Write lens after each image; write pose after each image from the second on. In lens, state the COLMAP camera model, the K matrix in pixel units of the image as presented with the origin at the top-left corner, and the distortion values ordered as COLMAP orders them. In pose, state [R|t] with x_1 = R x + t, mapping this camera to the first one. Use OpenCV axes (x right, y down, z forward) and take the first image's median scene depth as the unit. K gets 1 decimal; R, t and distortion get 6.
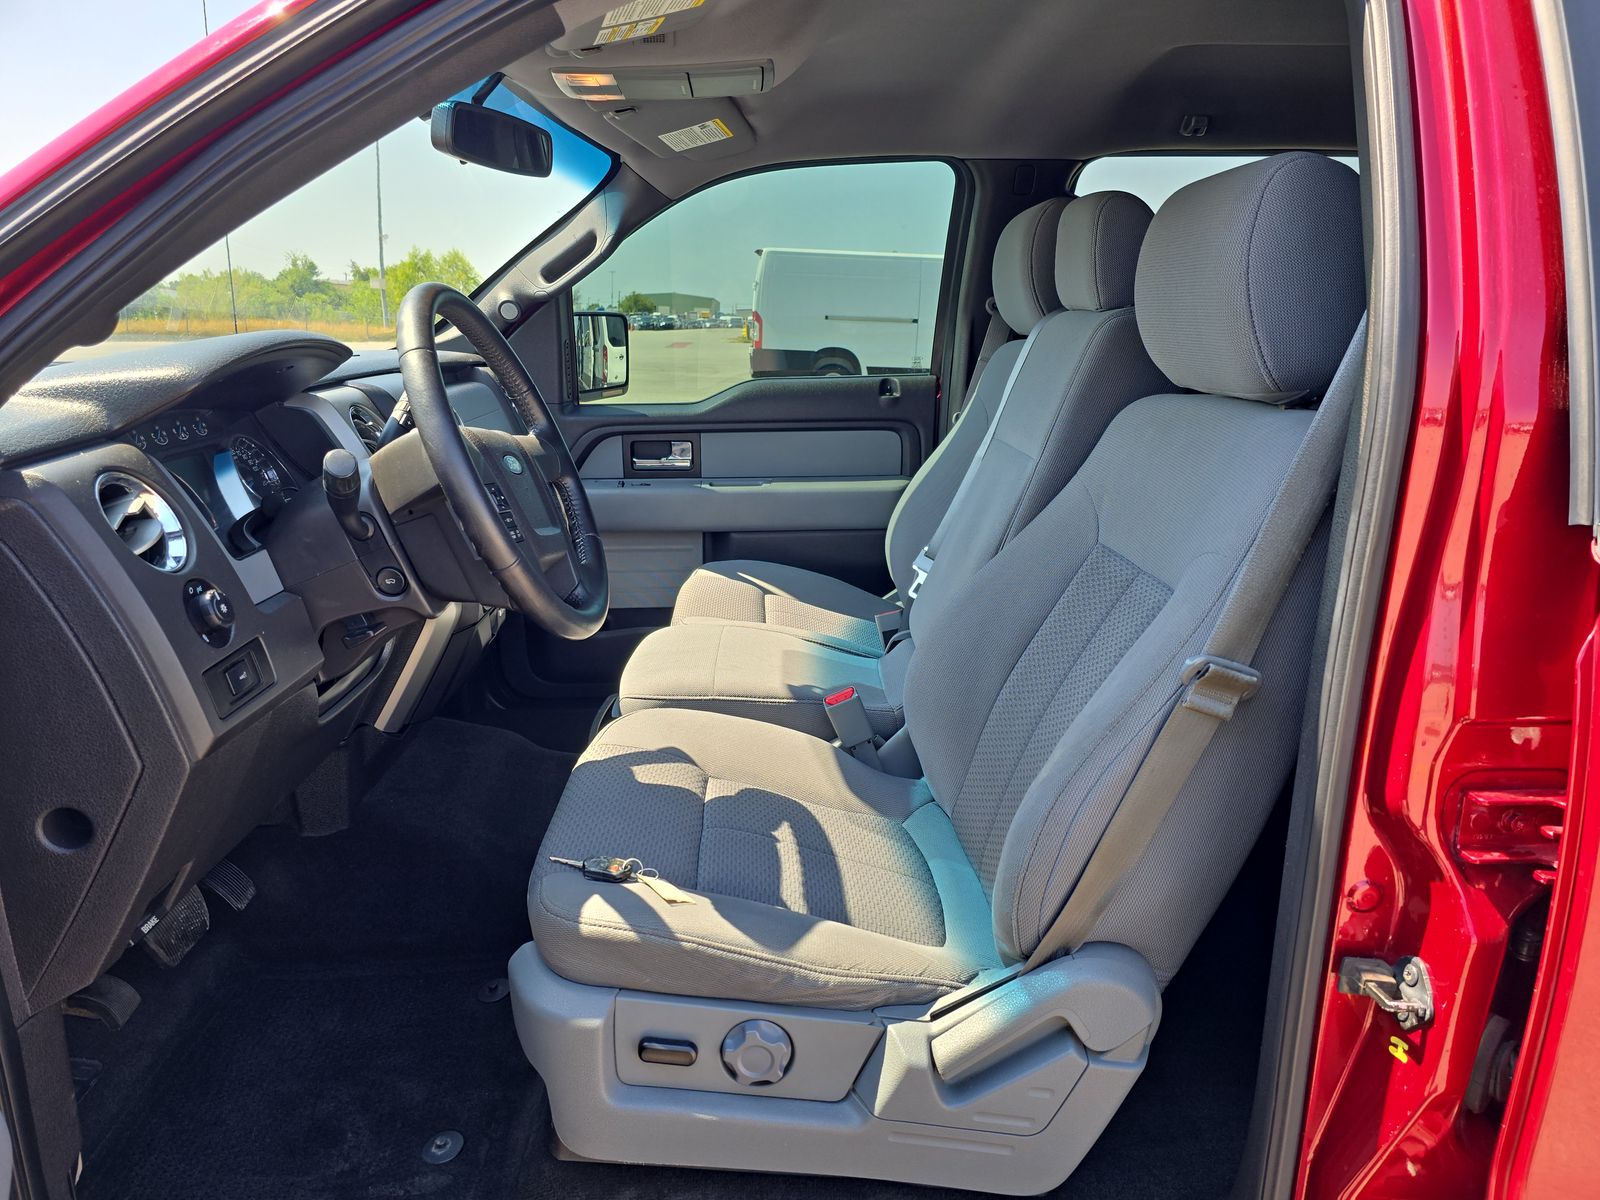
lens RADIAL K [[1061.1, 0, 799.2], [0, 1061.1, 600.8], [0, 0, 1]] dist [0.023240, -0.032266]
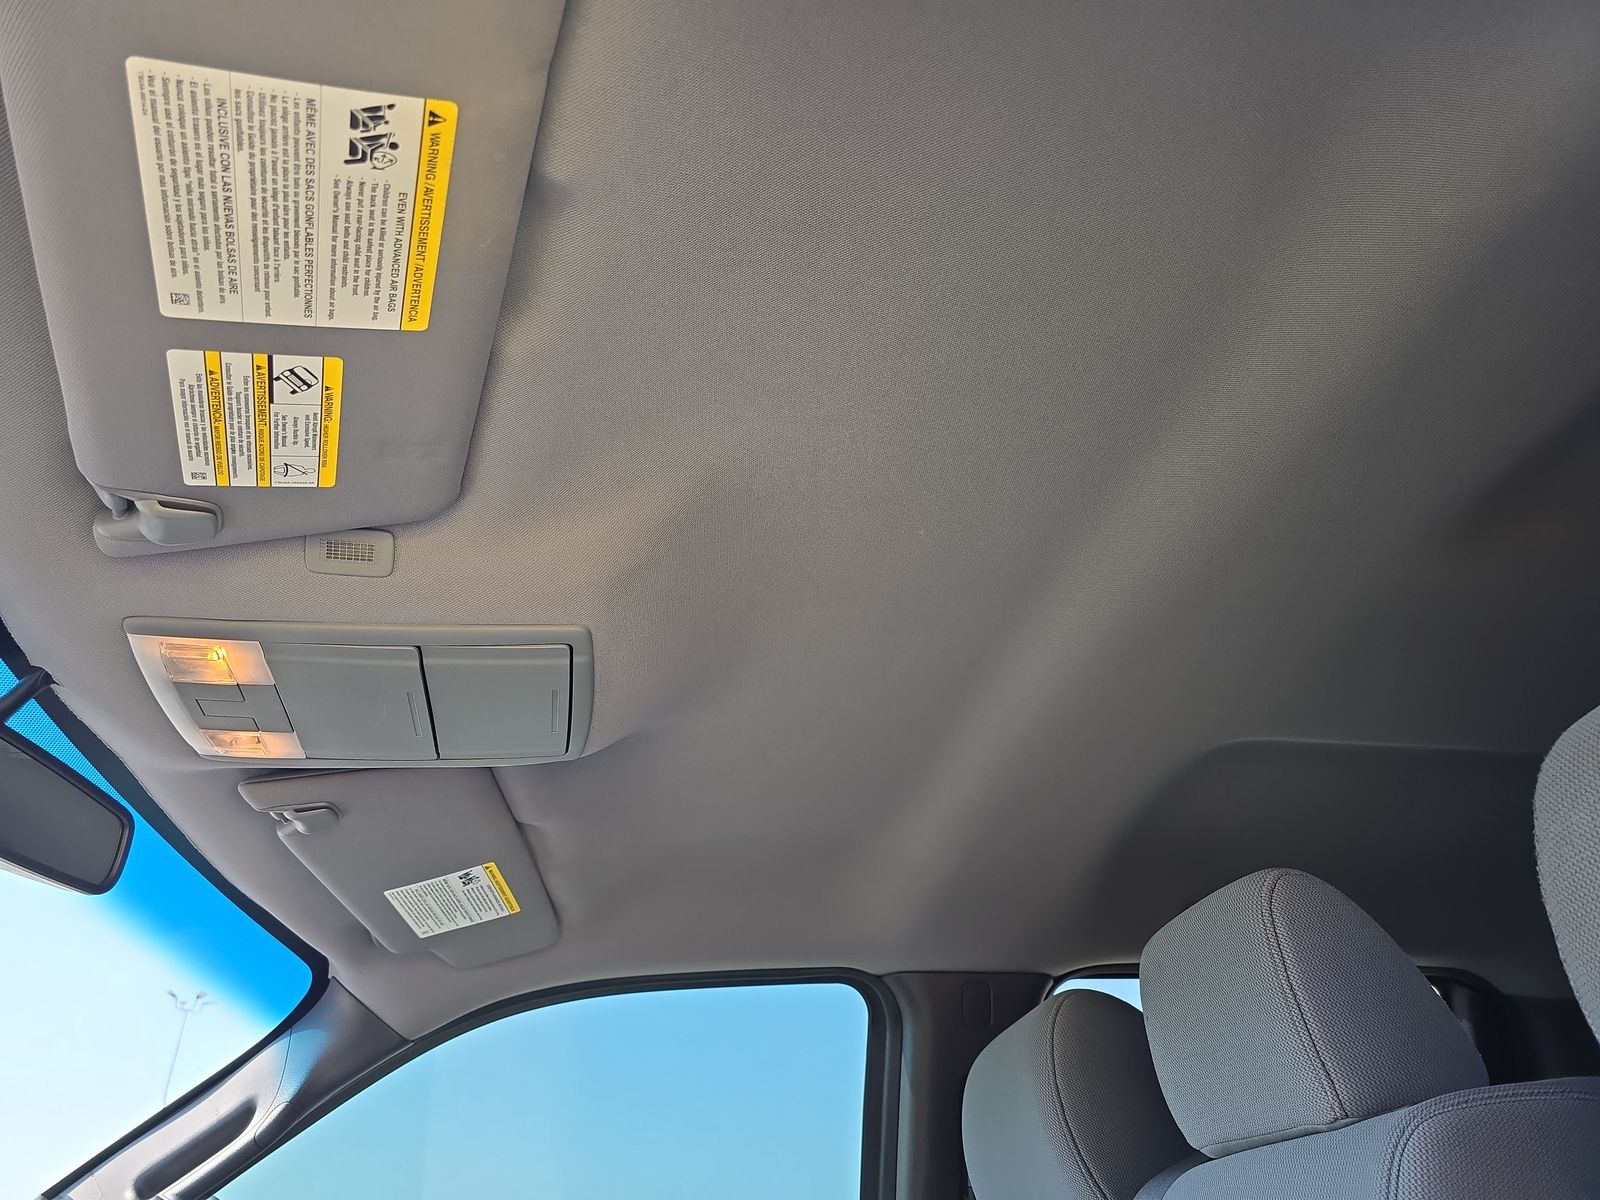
lens RADIAL K [[1061.1, 0, 803.2], [0, 1061.1, 598.4], [0, 0, 1]] dist [0.023240, -0.032266]
pose [[0.989202, 0.043694, 0.139891, 0.004282], [0.078747, 0.646563, -0.758785, -0.073452], [-0.123602, 0.761608, 0.636141, 0.426507]]
